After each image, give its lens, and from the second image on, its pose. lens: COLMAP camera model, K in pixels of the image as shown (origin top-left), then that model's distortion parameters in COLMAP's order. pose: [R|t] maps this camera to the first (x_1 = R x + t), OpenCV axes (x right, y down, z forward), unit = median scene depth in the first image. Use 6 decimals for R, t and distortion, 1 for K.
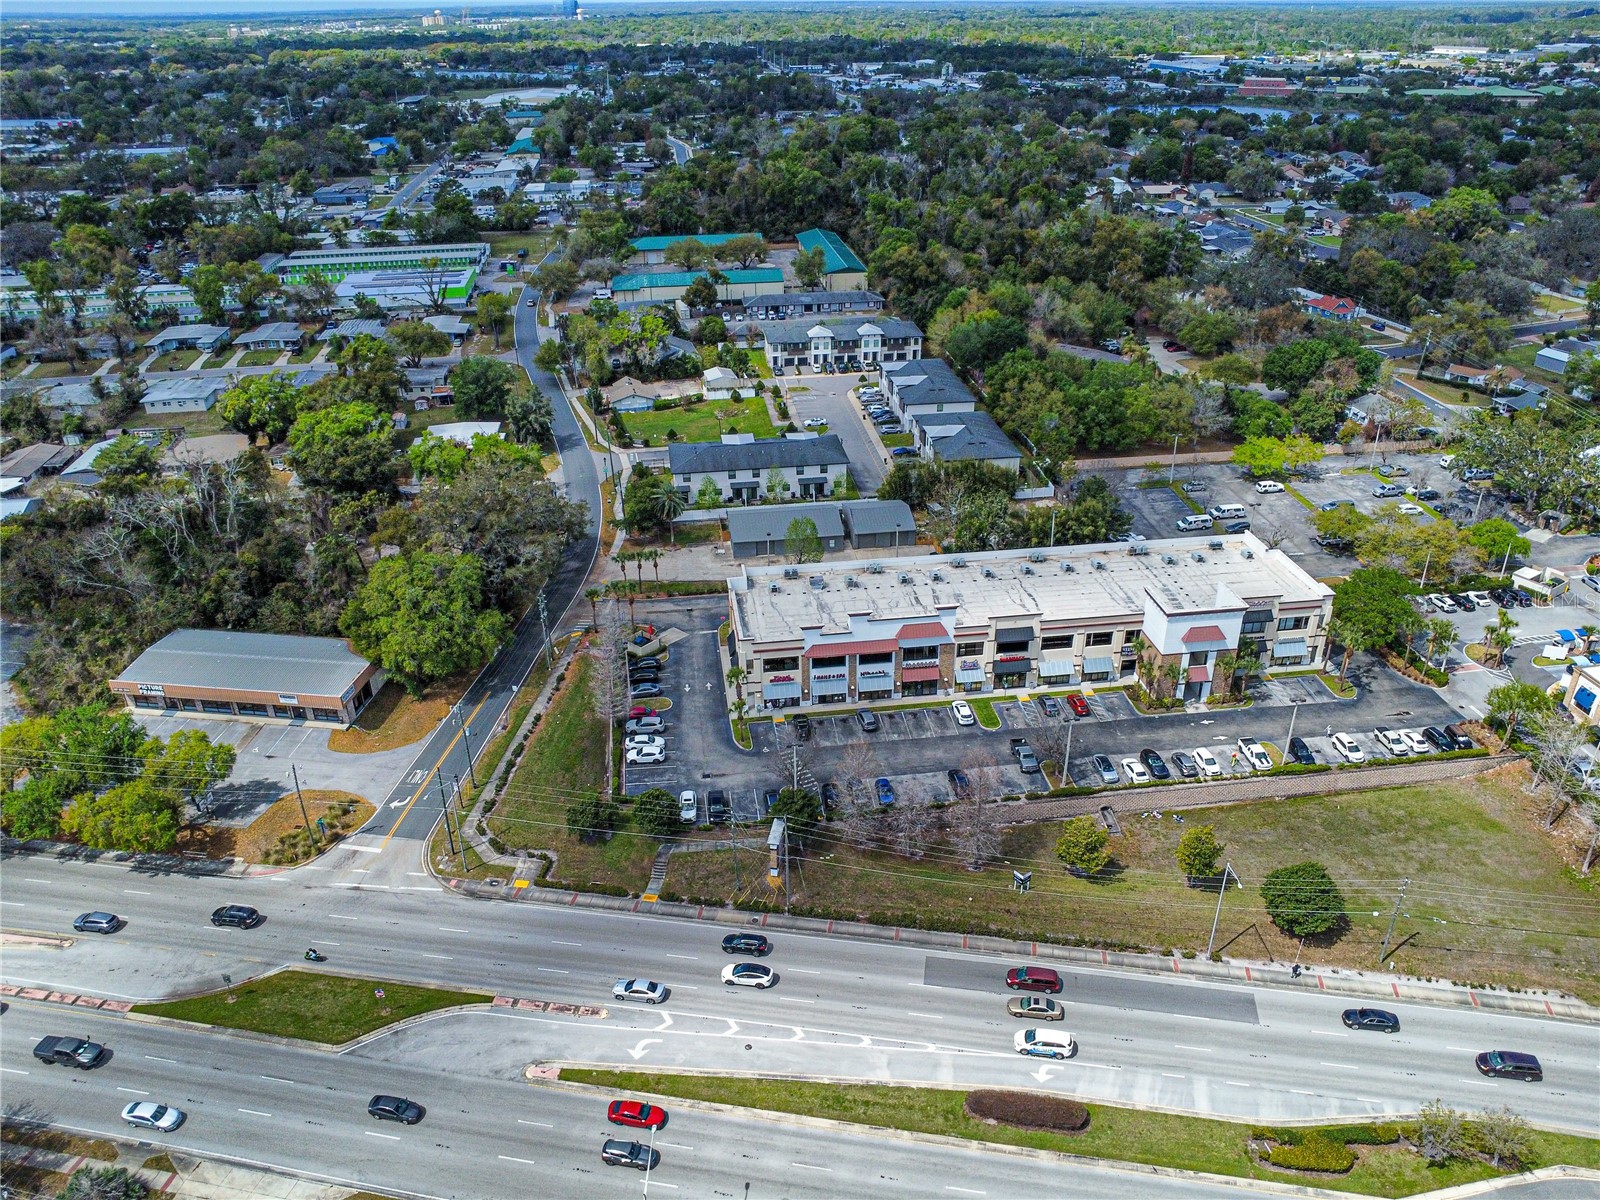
lens RADIAL K [[1158.0, 0, 804.4], [0, 1158.0, 601.4], [0, 0, 1]] dist [-0.026208, -0.009676]
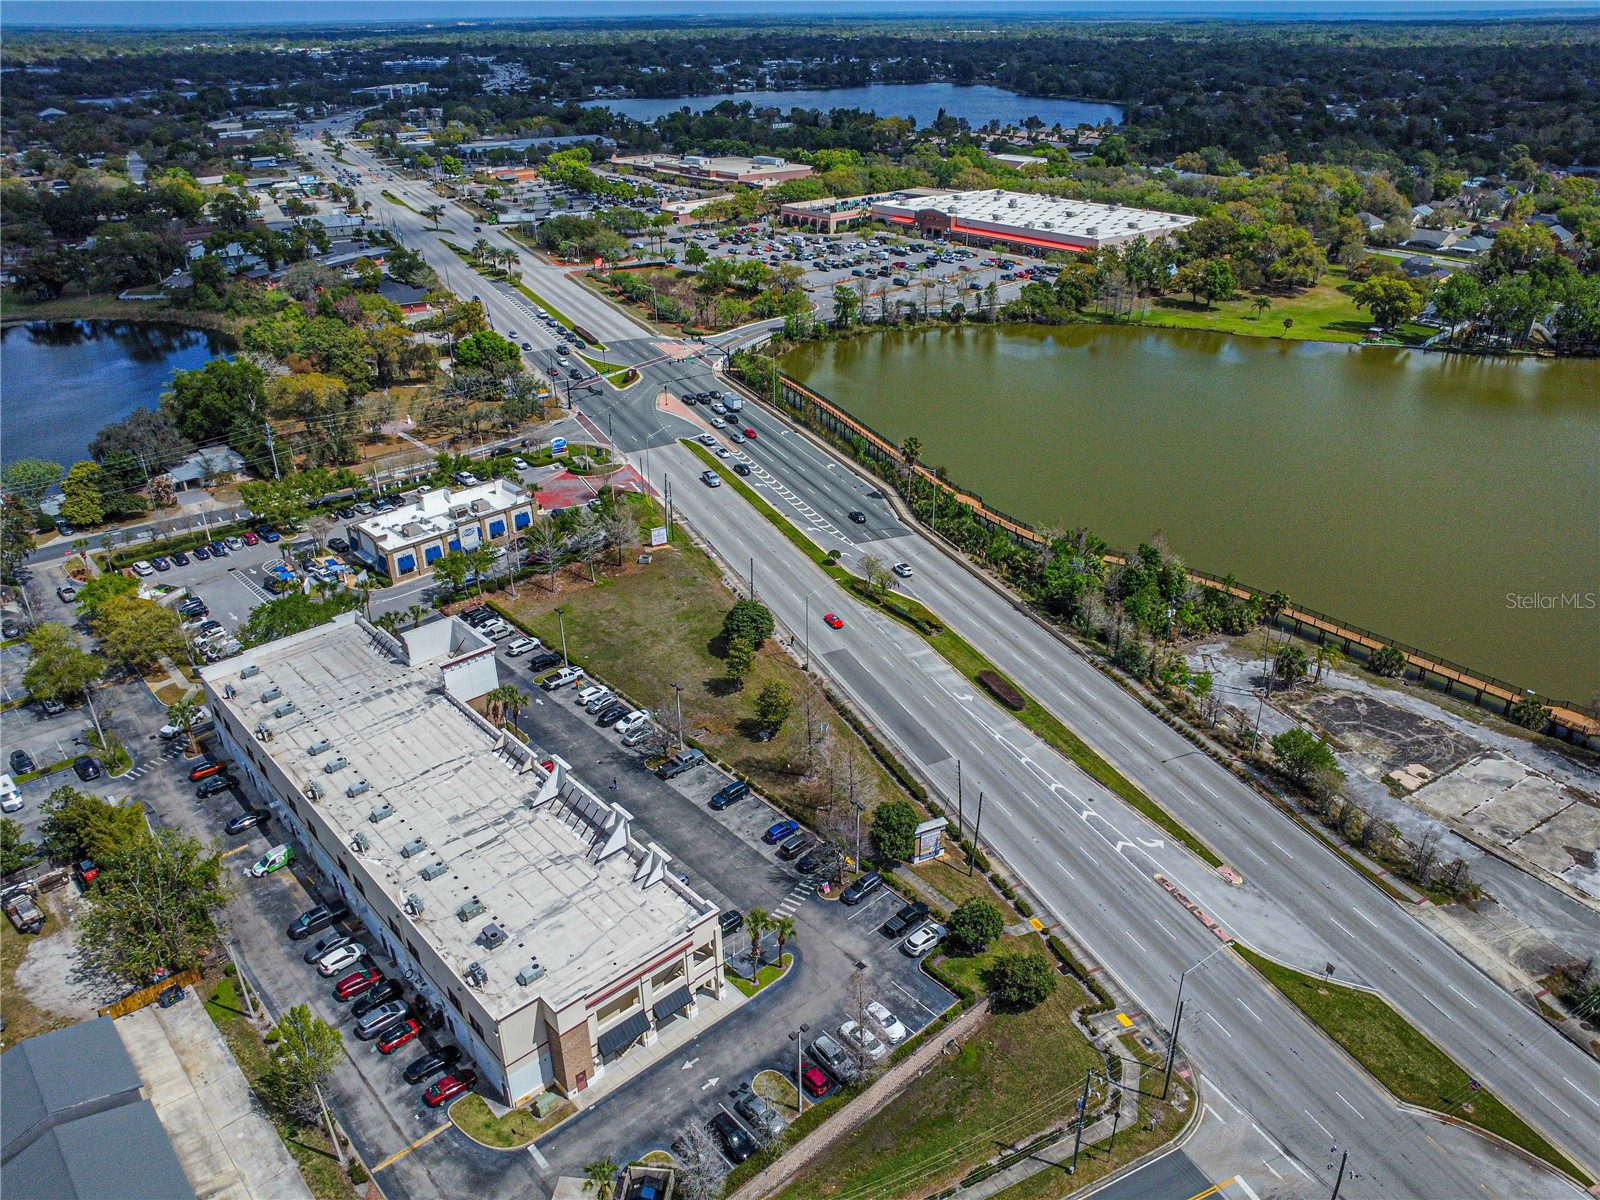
lens RADIAL K [[1158.0, 0, 804.4], [0, 1158.0, 601.4], [0, 0, 1]] dist [-0.026208, -0.009676]
pose [[-0.563376, -0.367682, 0.739877, -0.288205], [0.397446, 0.664484, 0.632849, -0.278962], [-0.724323, 0.650593, -0.228221, 0.527019]]
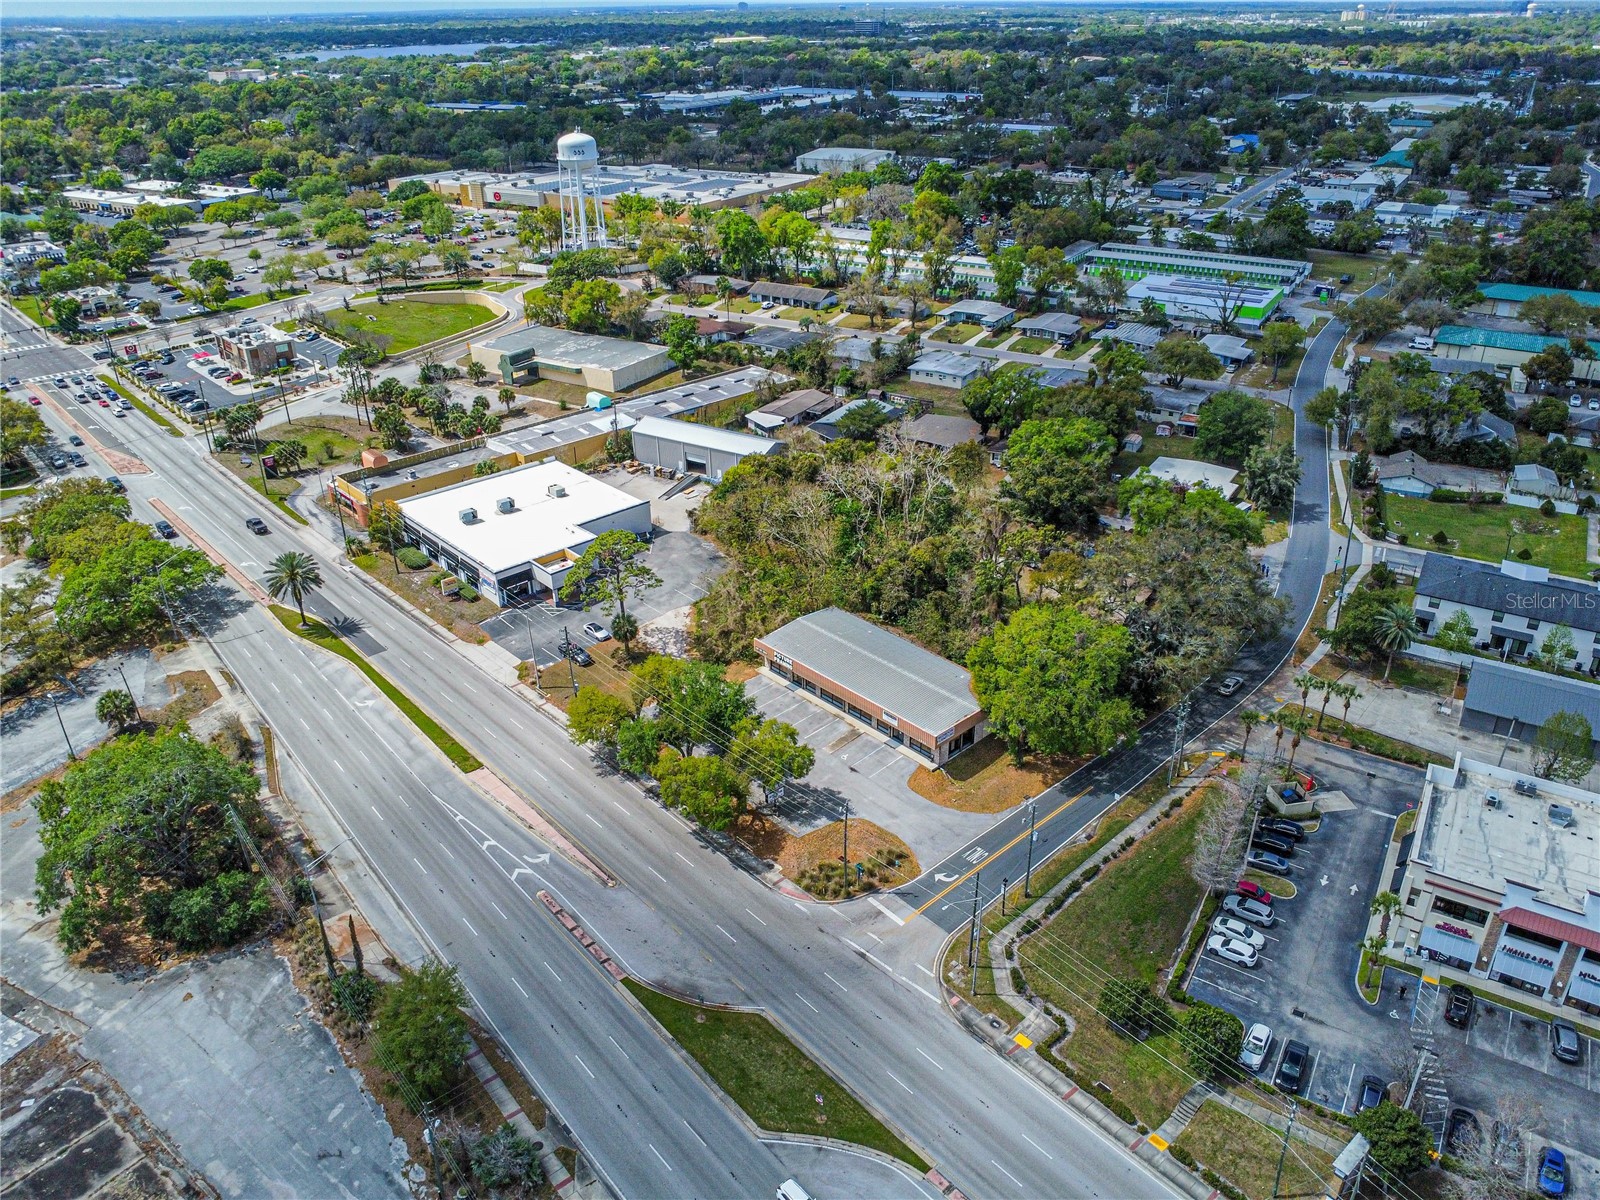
lens RADIAL K [[1158.0, 0, 804.4], [0, 1158.0, 601.4], [0, 0, 1]] dist [-0.026208, -0.009676]
pose [[0.772986, 0.298210, -0.559967, 0.003073], [-0.295031, 0.950361, 0.098849, -0.043361], [0.561648, 0.088798, 0.822597, 0.085743]]
